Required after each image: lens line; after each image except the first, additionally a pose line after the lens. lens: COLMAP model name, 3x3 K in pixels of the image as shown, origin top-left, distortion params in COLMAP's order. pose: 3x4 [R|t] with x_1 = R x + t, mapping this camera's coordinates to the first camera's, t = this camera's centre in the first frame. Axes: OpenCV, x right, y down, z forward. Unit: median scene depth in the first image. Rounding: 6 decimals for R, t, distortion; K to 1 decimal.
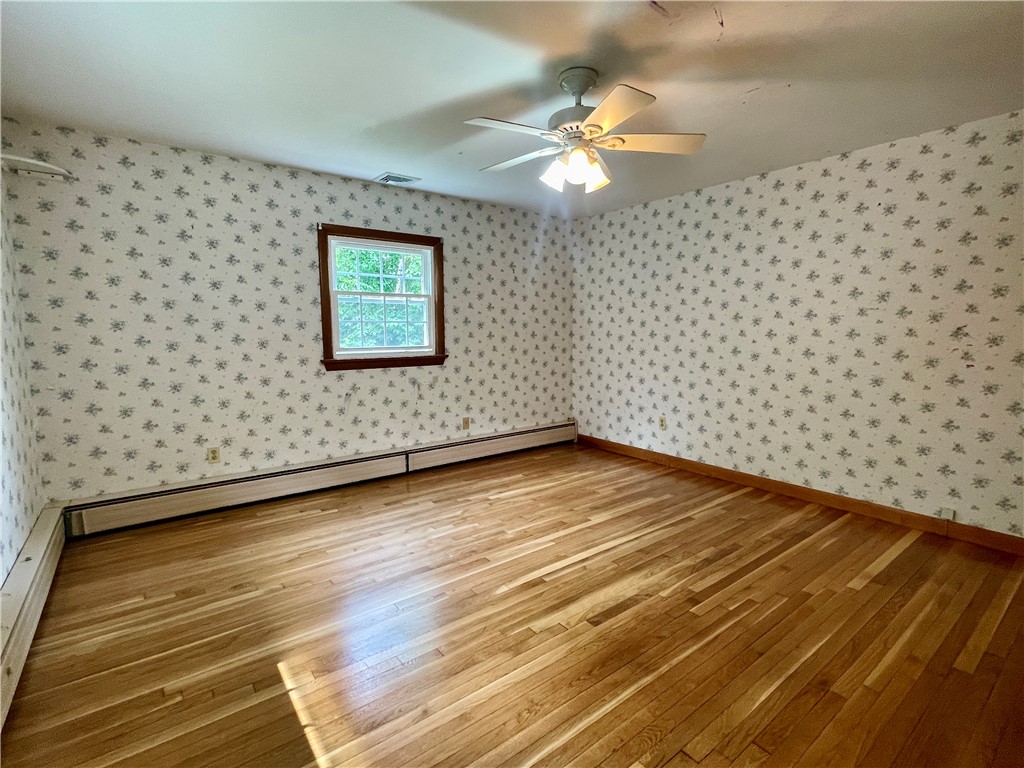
lens RADIAL K [[487.2, 0, 501.8], [0, 487.2, 383.8], [0, 0, 1]] dist [-0.004179, -0.000150]
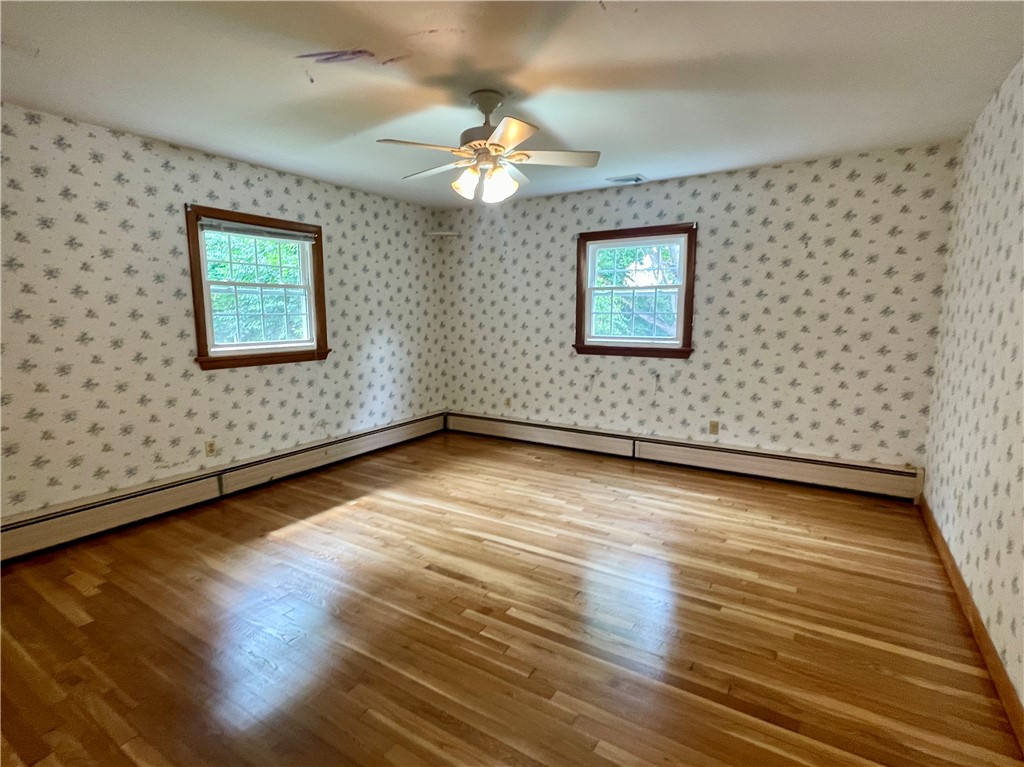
lens RADIAL K [[487.2, 0, 501.8], [0, 487.2, 383.3], [0, 0, 1]] dist [-0.004179, -0.000150]
pose [[0.367428, 0.135389, -0.920145, 0.702713], [-0.103924, 0.989129, 0.104041, -0.060410], [0.924228, 0.057397, 0.377504, 0.361598]]
